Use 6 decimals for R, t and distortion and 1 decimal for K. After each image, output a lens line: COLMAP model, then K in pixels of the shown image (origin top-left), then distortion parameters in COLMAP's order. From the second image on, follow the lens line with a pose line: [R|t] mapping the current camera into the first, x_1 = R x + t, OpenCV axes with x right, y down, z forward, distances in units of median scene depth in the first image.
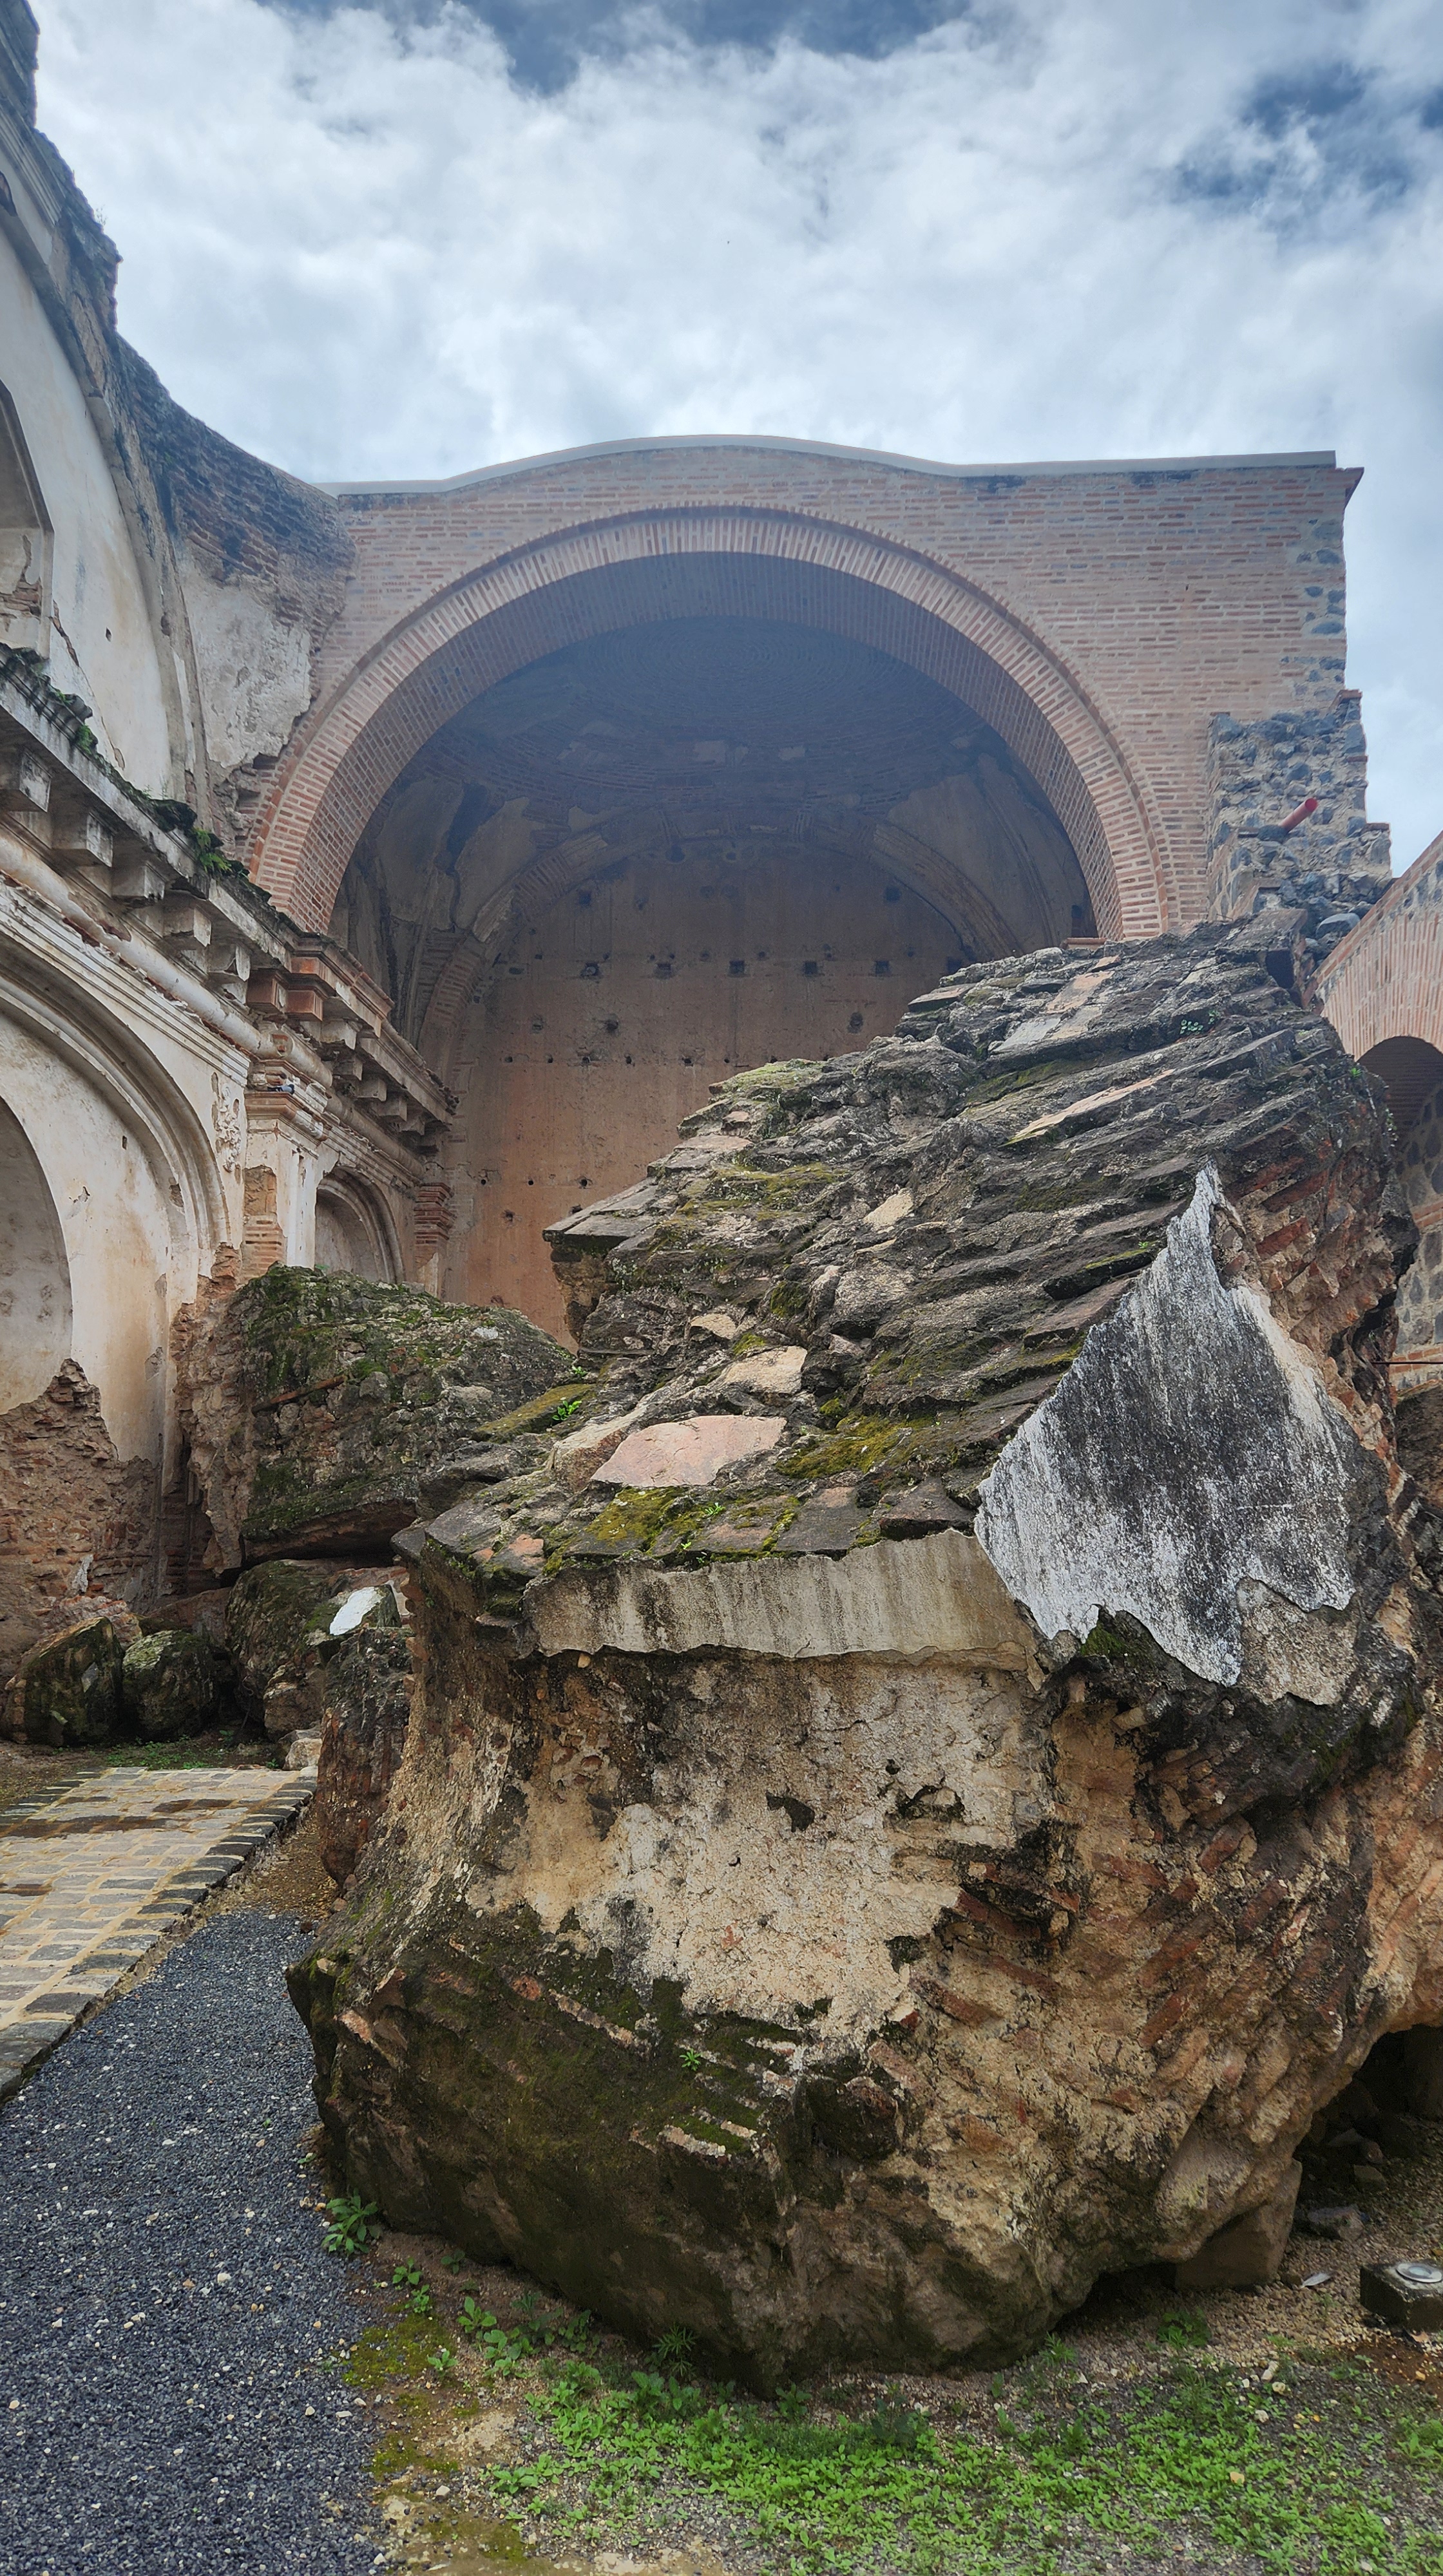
lens RADIAL K [[1741.0, 0, 719.3], [0, 1741.0, 1289.4], [0, 0, 1]] dist [0.071666, 0.000510]
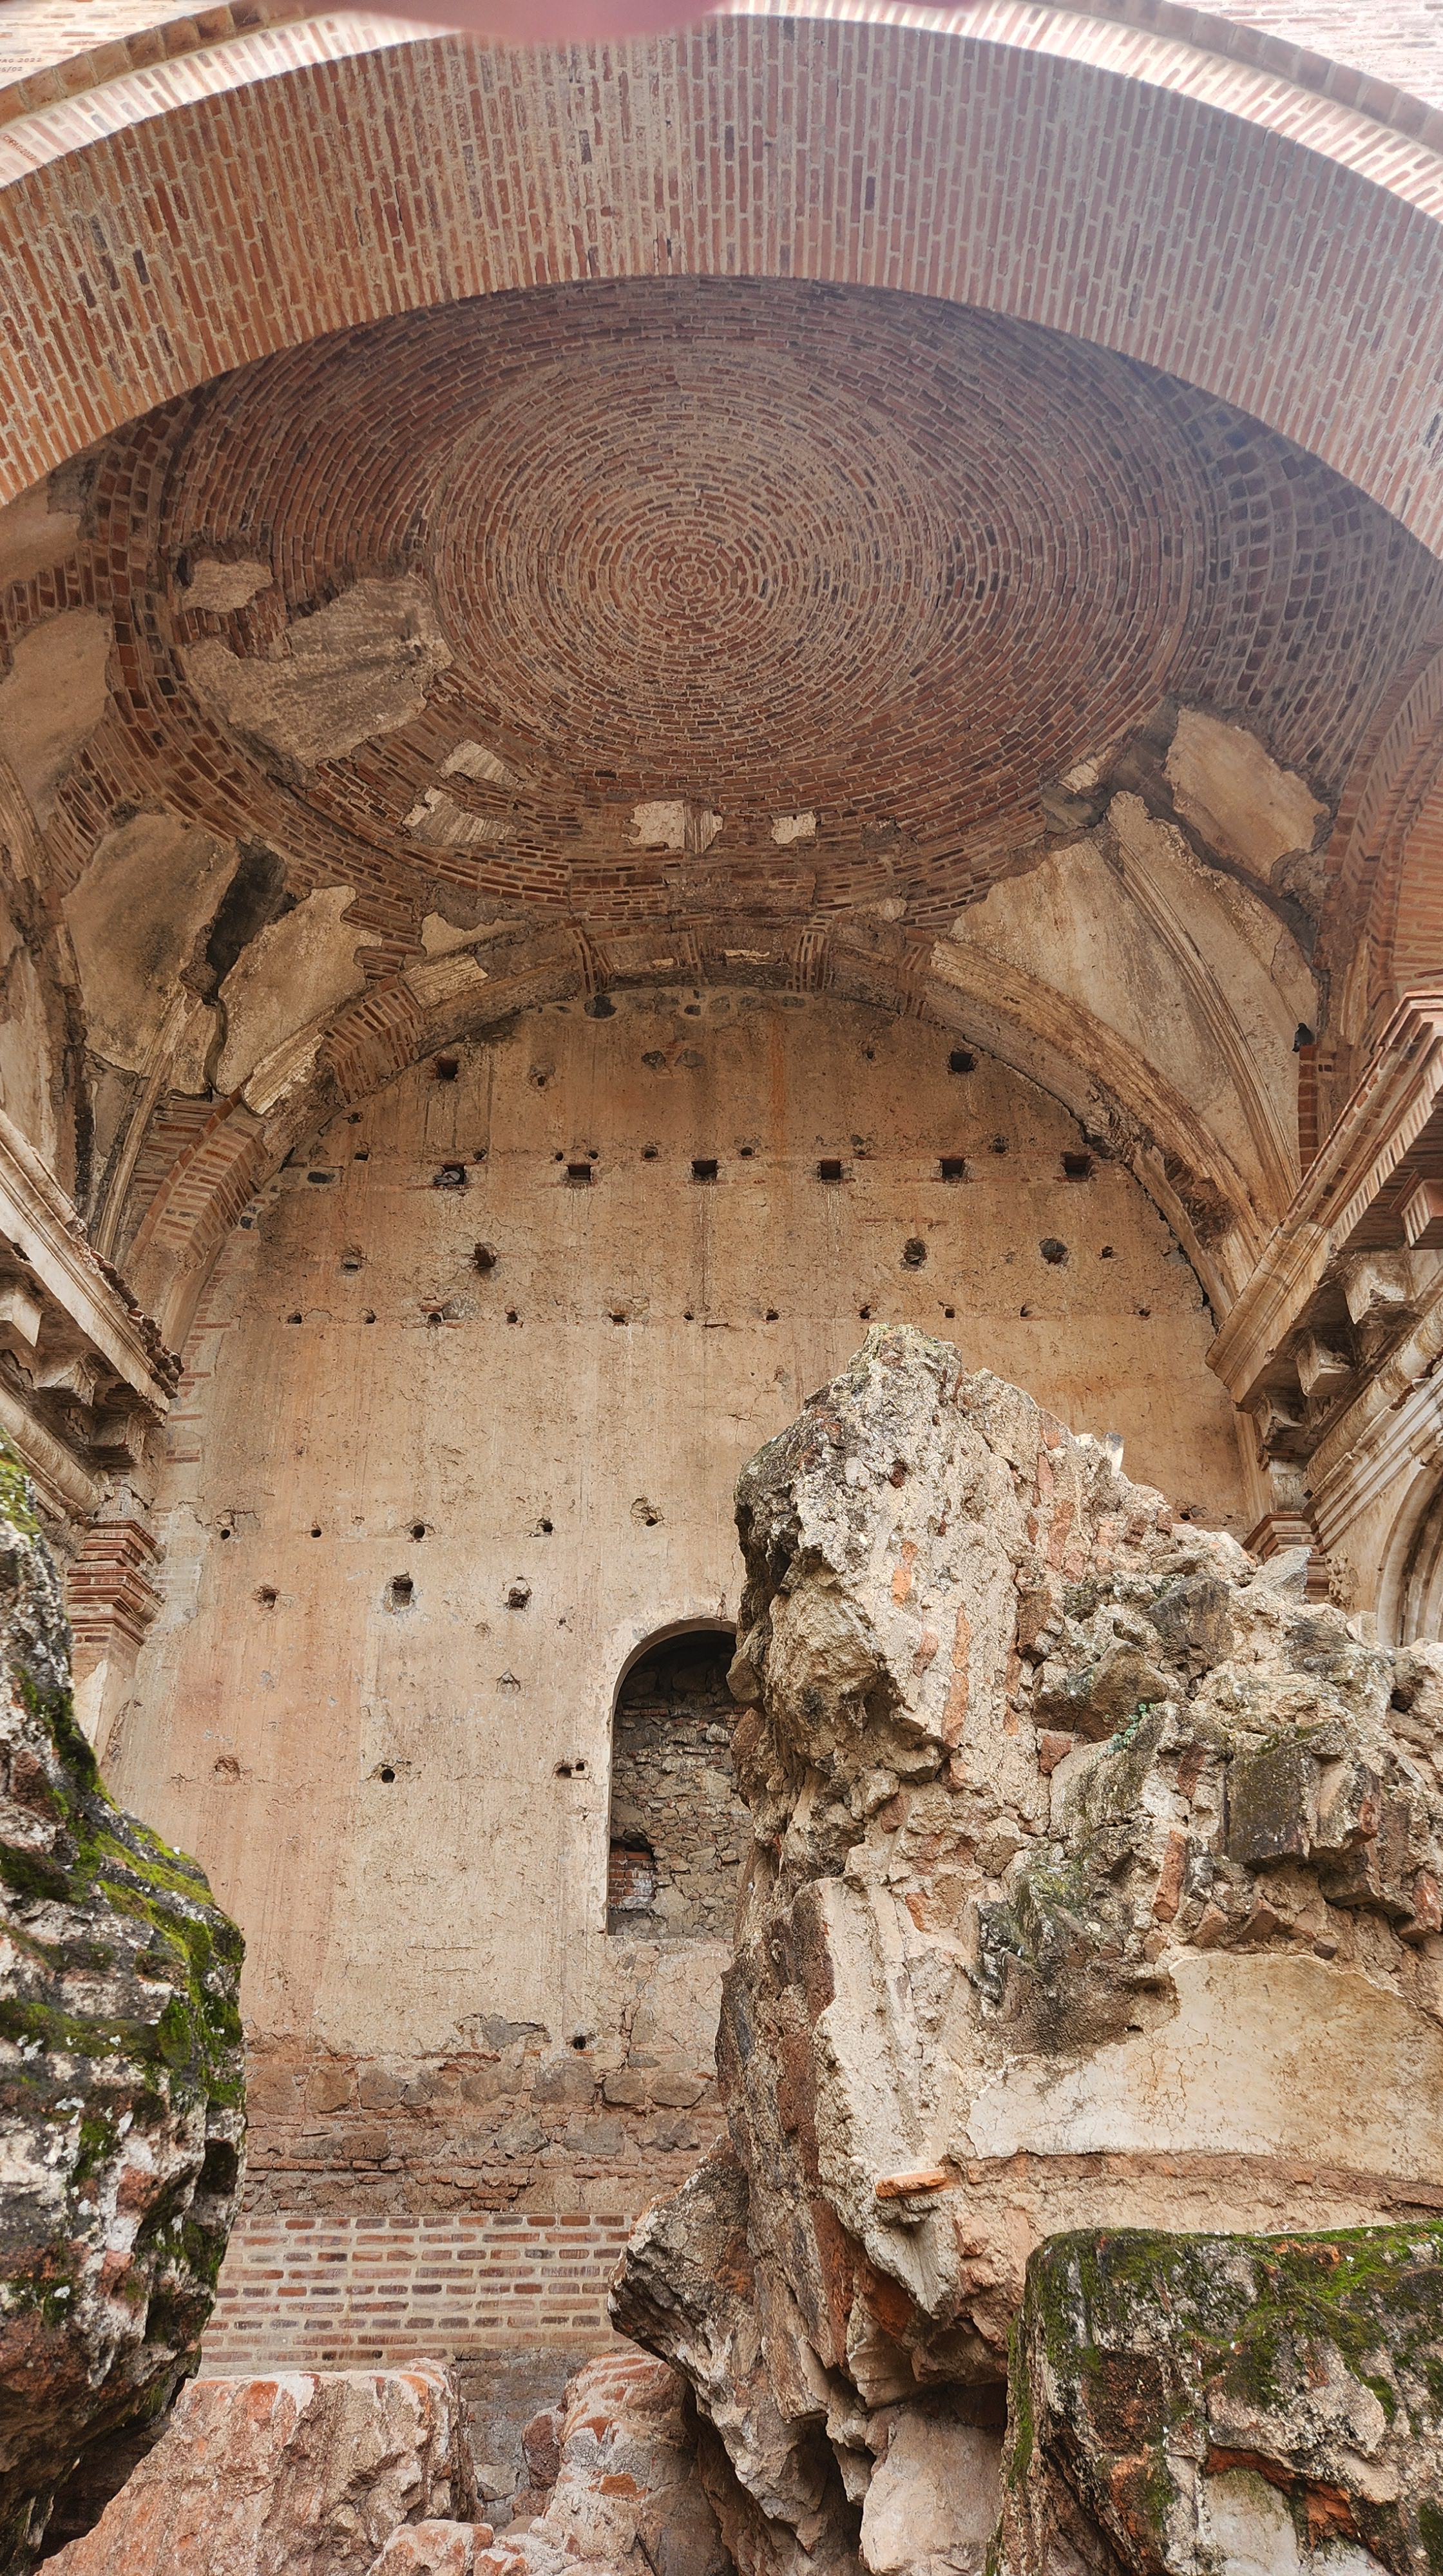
lens RADIAL K [[1741.0, 0, 731.1], [0, 1741.0, 1284.6], [0, 0, 1]] dist [0.071666, 0.000510]
pose [[0.998586, 0.004733, 0.052945, -0.011748], [0.013681, 0.939591, -0.342026, 0.050489], [-0.051366, 0.342267, 0.938198, 0.473508]]
